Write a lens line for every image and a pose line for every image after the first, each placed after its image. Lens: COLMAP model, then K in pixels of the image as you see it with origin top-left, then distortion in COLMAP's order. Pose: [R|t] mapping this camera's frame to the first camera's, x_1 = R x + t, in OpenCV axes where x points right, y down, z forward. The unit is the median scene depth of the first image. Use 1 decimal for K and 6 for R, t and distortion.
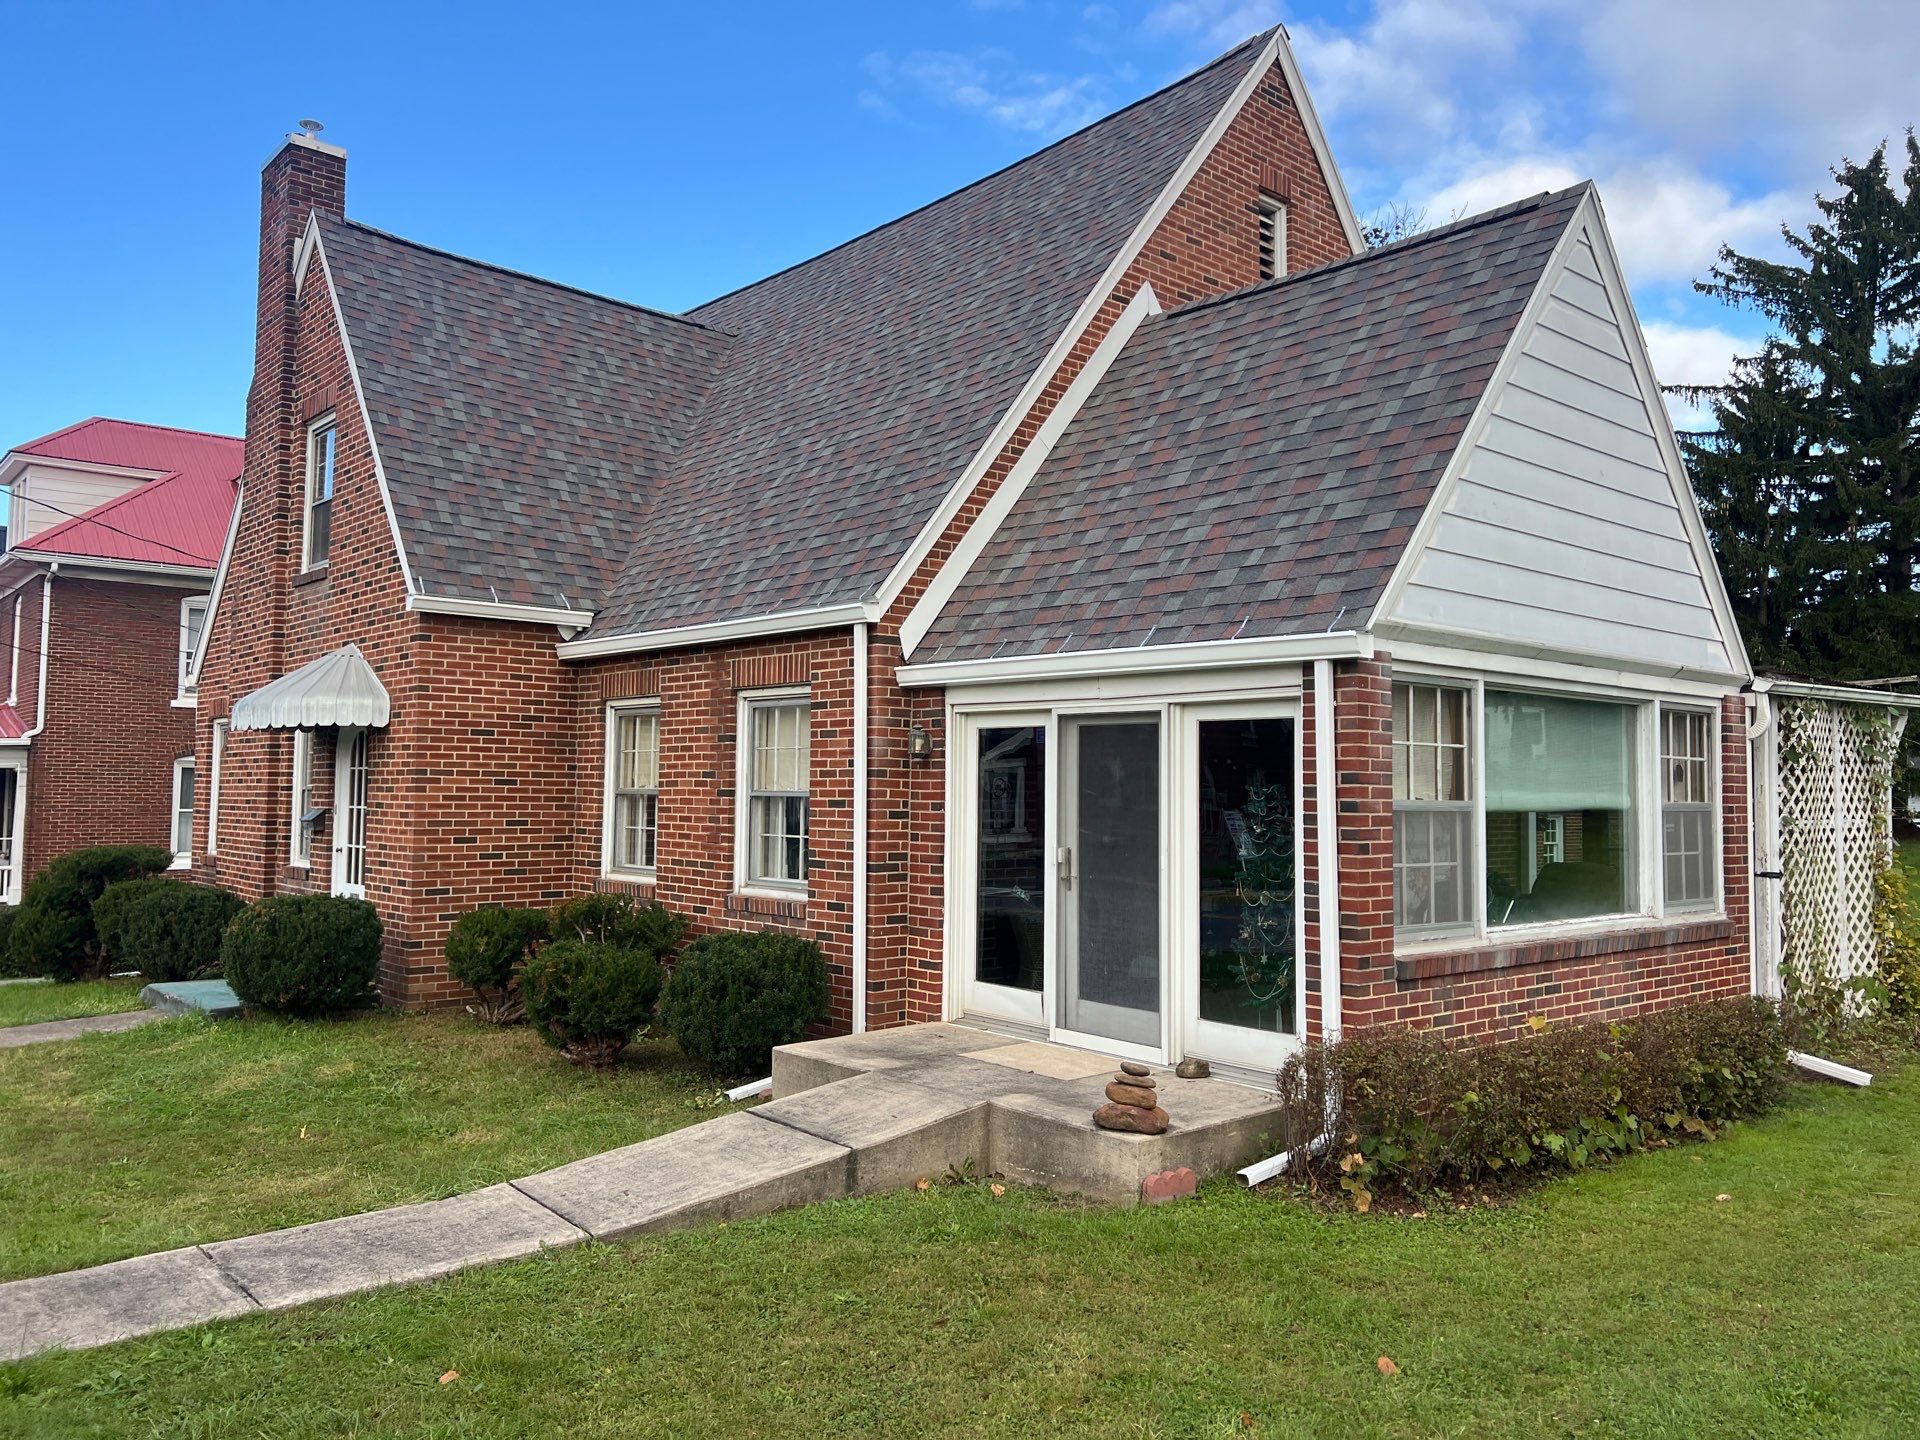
lens RADIAL K [[1550.5, 0, 960.0], [0, 1550.5, 720.0], [0, 0, 1]] dist [0.081747, -0.144669]
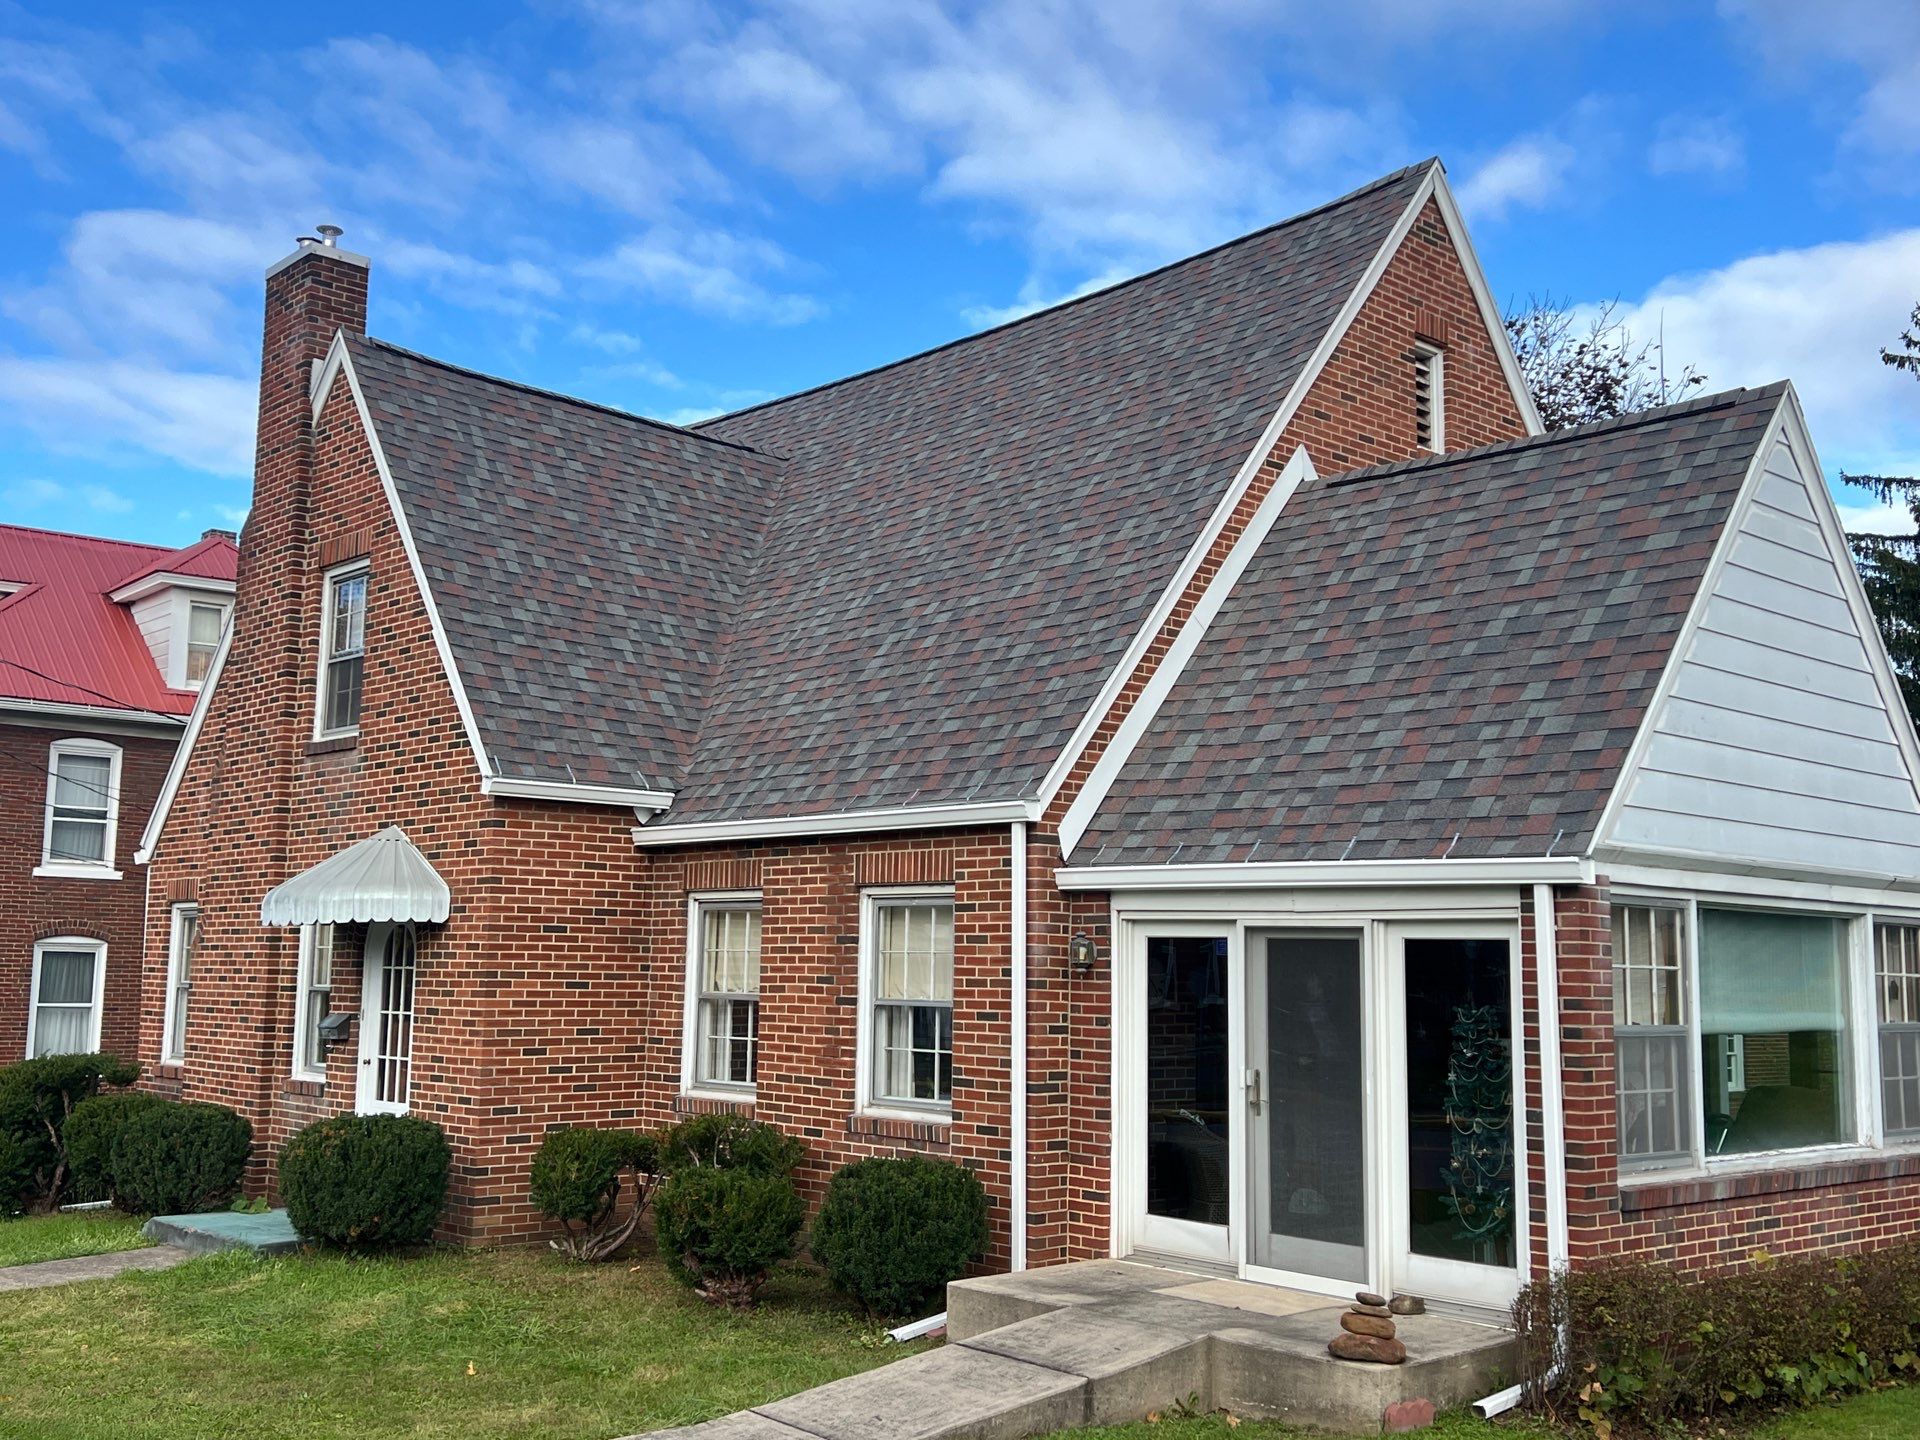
lens RADIAL K [[2069.4, 0, 960.0], [0, 2069.4, 720.0], [0, 0, 1]] dist [0.148150, -0.375997]
pose [[0.999765, 0.008343, 0.020004, -0.109546], [-0.006842, 0.997235, -0.073999, -0.027142], [-0.020566, 0.073845, 0.997058, -0.218908]]
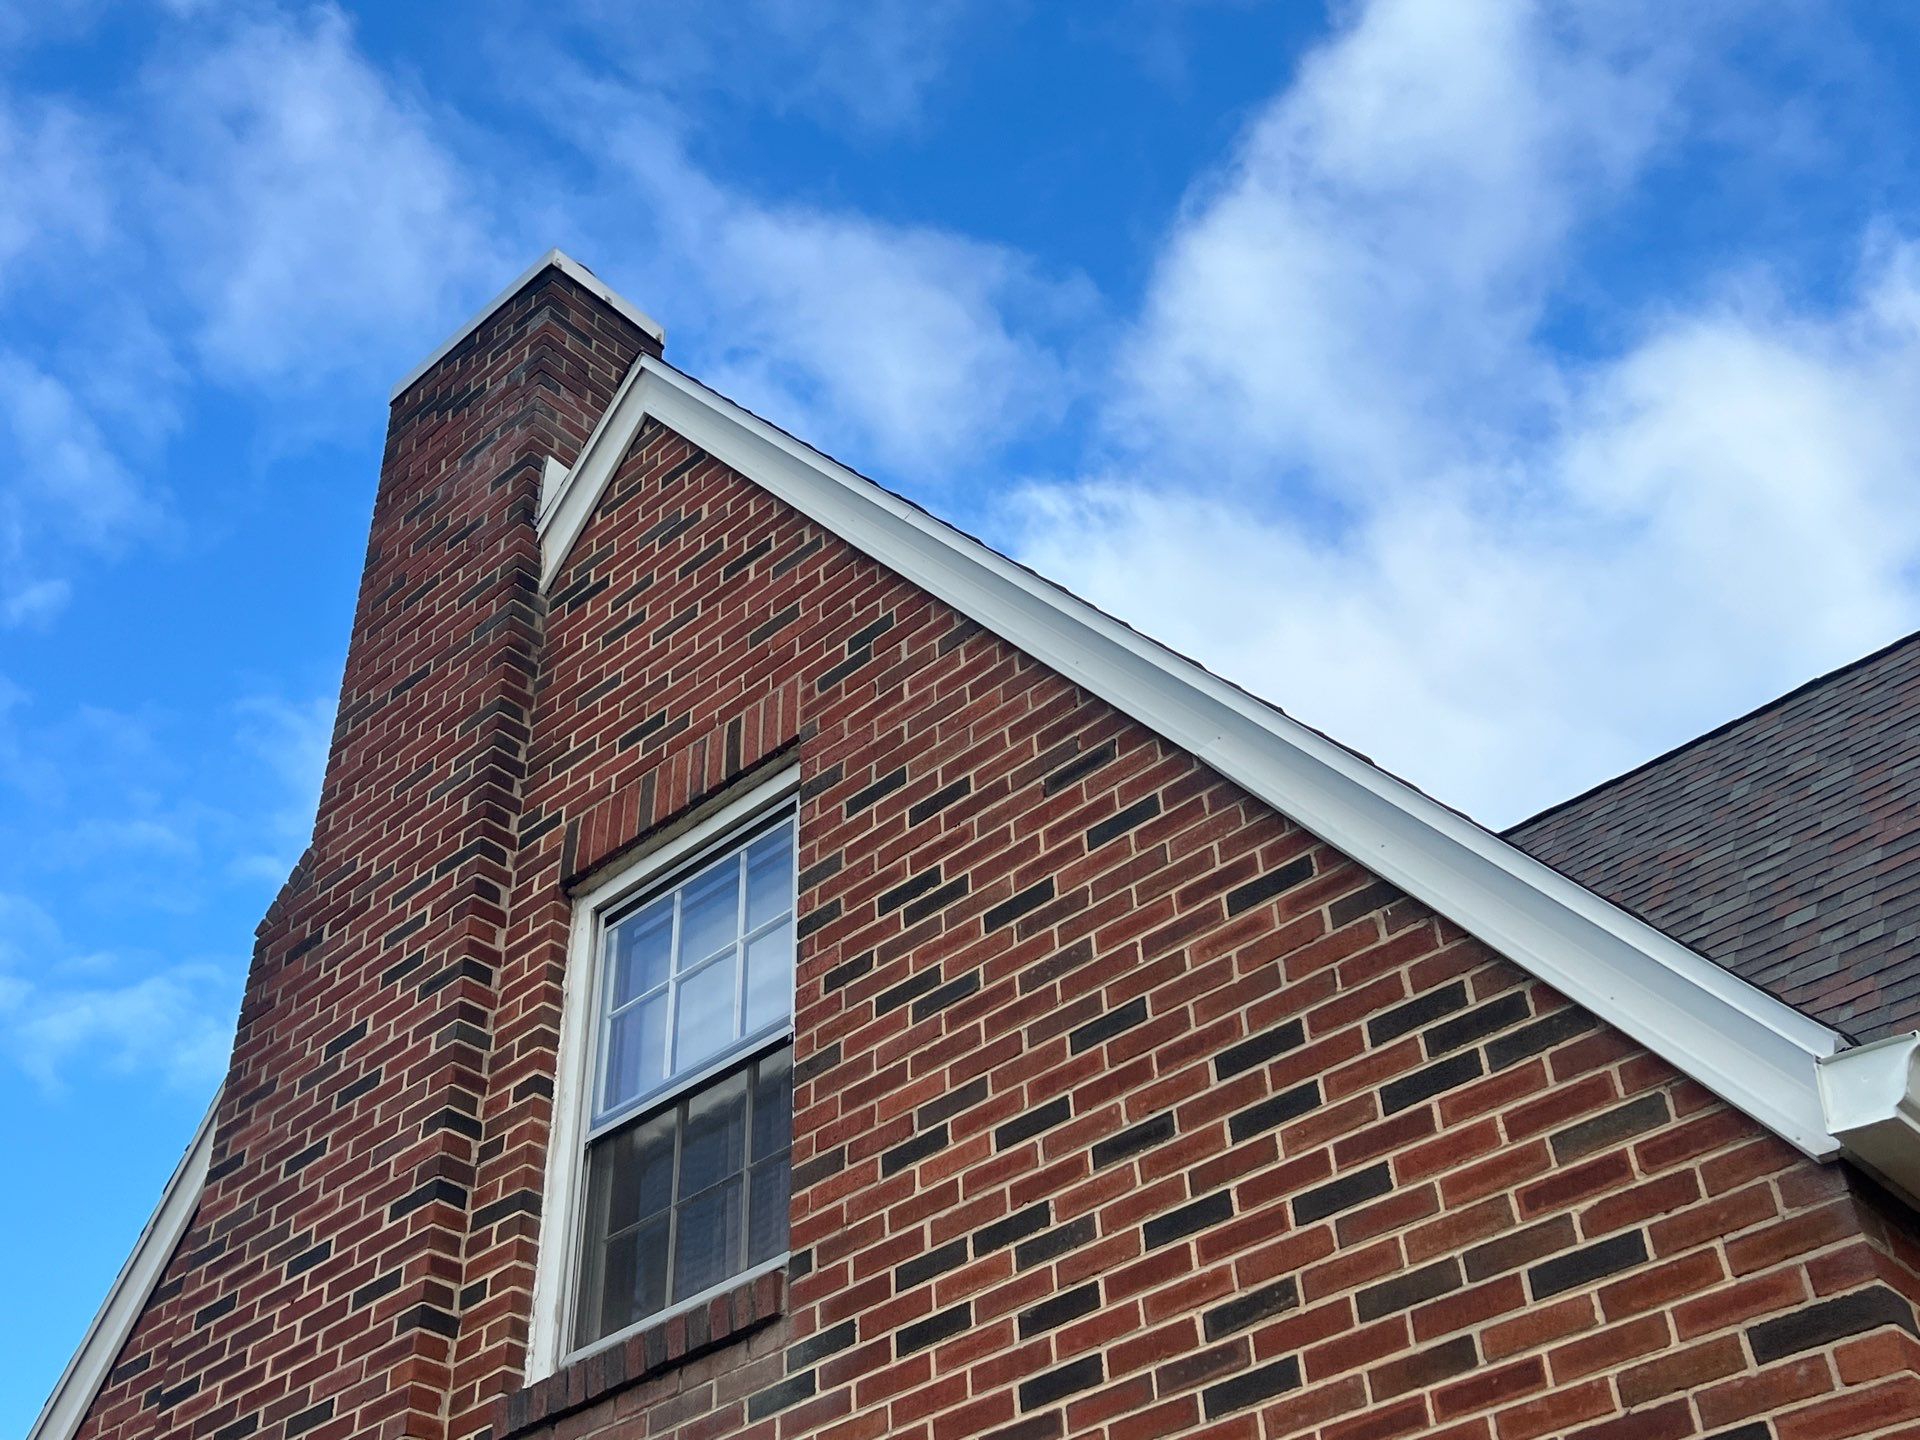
lens RADIAL K [[2069.4, 0, 960.0], [0, 2069.4, 720.0], [0, 0, 1]] dist [0.148150, -0.375997]
pose [[0.987257, 0.042435, 0.153370, -0.531254], [0.055112, 0.812969, -0.579693, 0.025387], [-0.149285, 0.580759, 0.800271, 0.851877]]
